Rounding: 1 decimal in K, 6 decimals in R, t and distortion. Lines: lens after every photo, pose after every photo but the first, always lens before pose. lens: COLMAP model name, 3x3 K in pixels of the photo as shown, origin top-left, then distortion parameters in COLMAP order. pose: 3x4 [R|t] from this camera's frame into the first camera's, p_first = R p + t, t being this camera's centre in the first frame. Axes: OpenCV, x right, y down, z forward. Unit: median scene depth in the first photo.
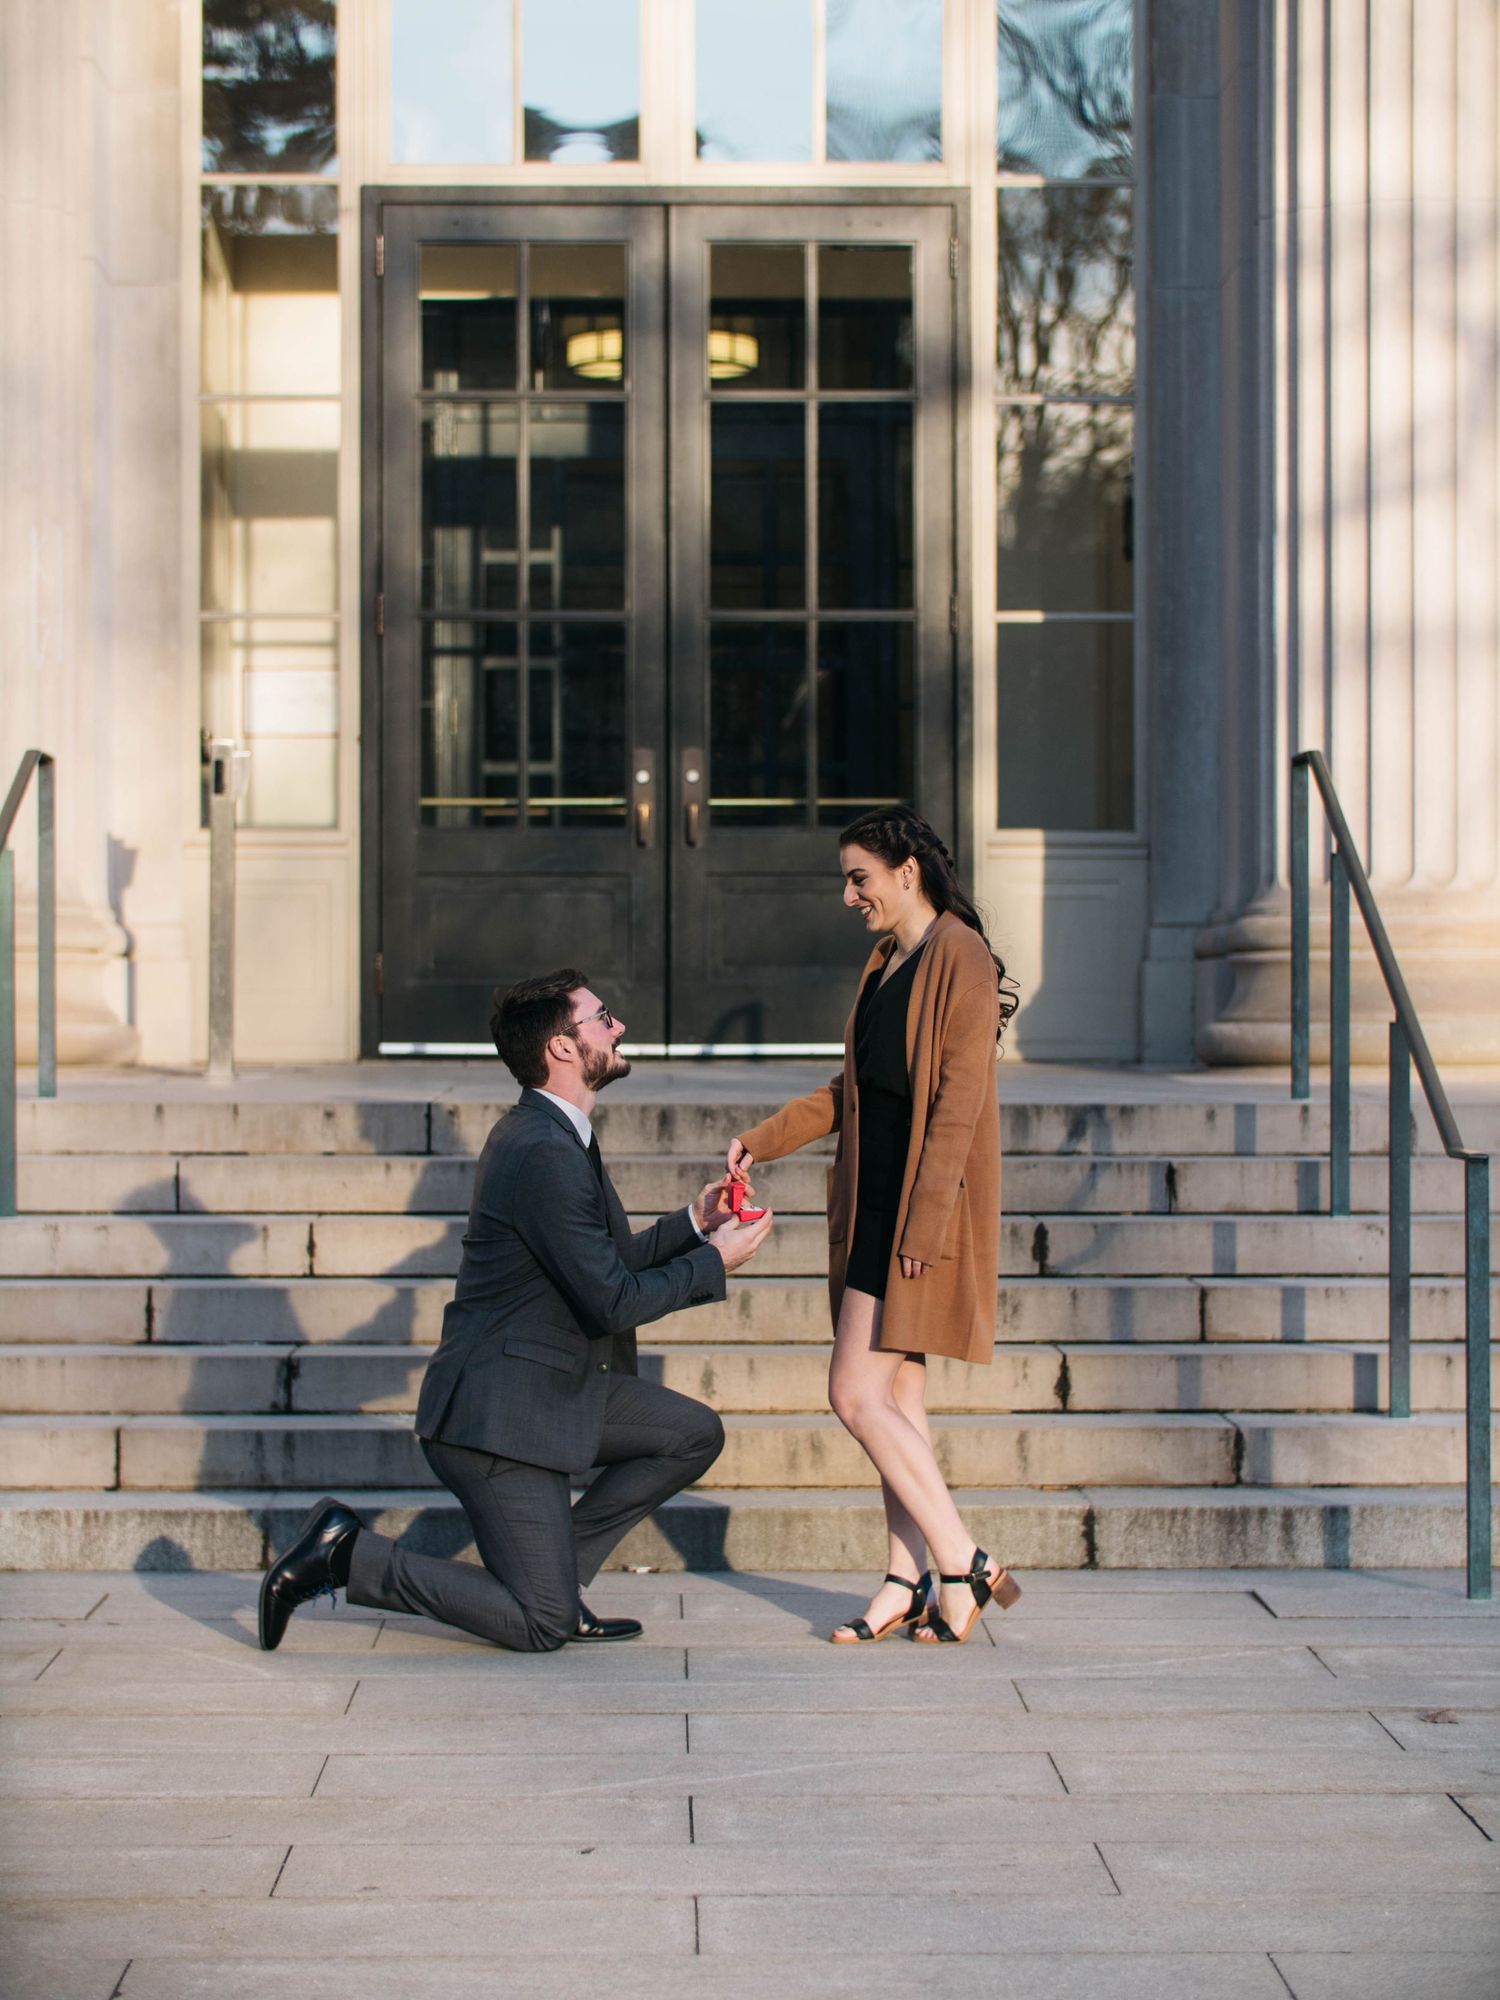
lens RADIAL K [[5105.8, 0, 751.2], [0, 5105.8, 1001.2], [0, 0, 1]] dist [0.045215, 0.000000]
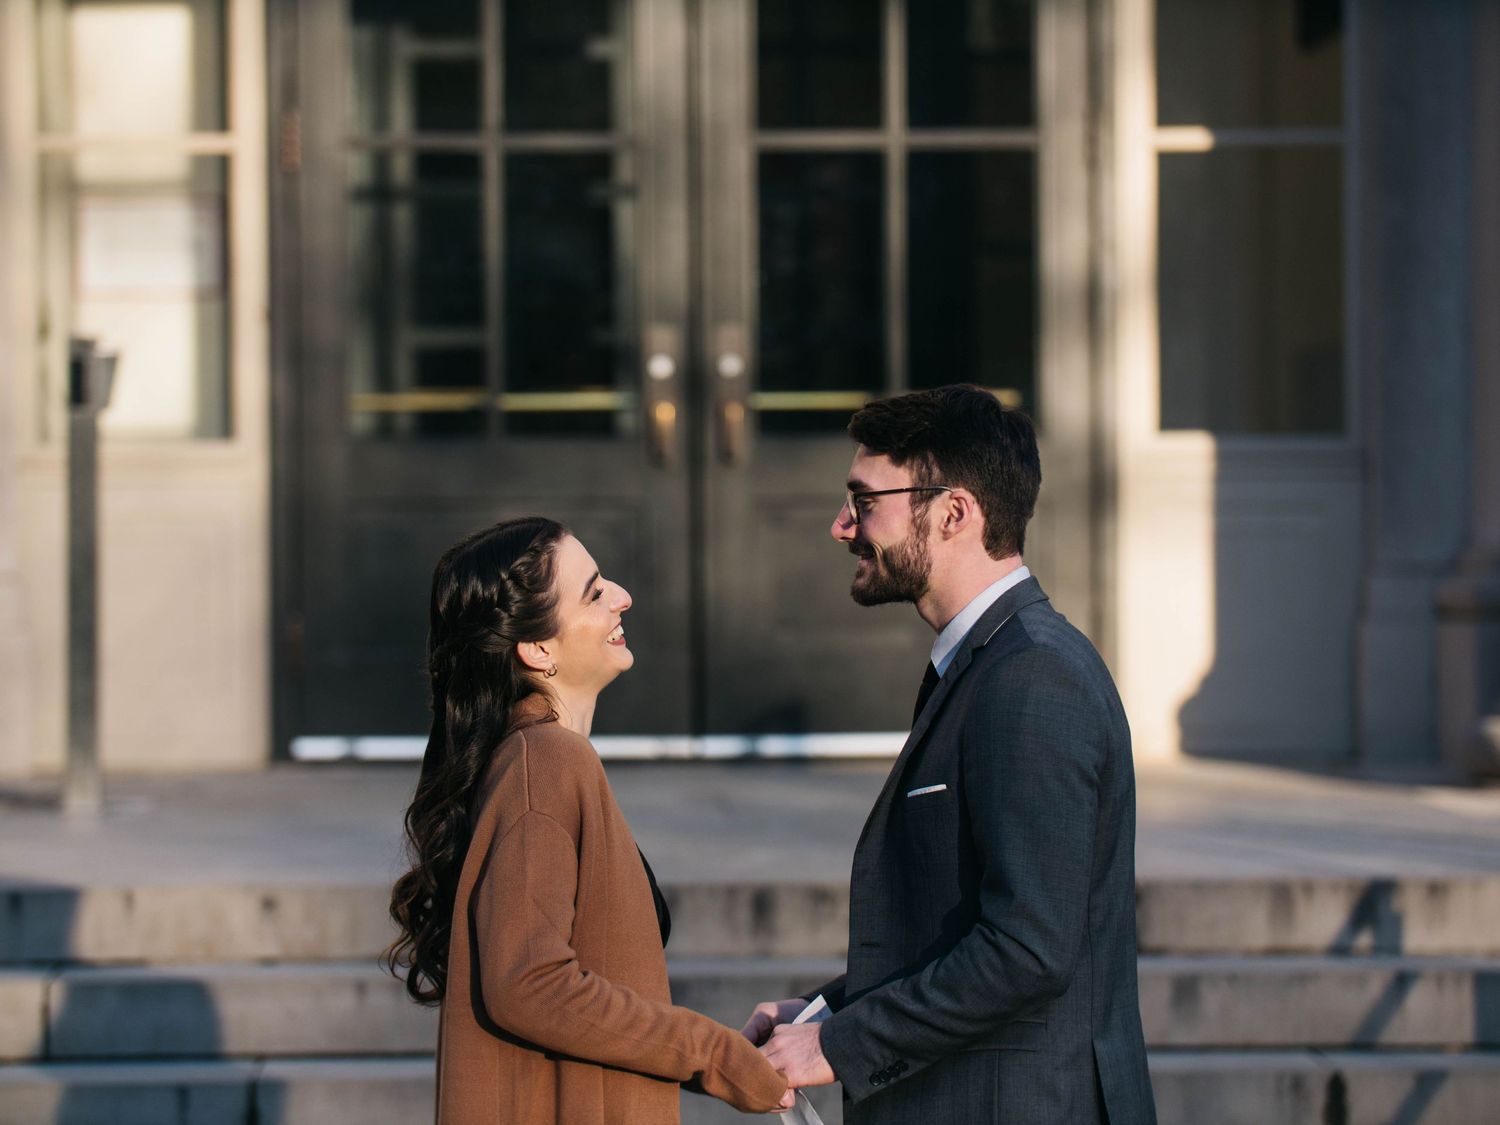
lens RADIAL K [[6244.5, 0, 749.5], [0, 6244.5, 561.9], [0, 0, 1]] dist [-0.043530, 0.000000]
pose [[0.999805, -0.007033, 0.018470, -0.025211], [0.006993, 0.999973, 0.002222, -0.018503], [-0.018485, -0.002092, 0.999827, 0.124553]]
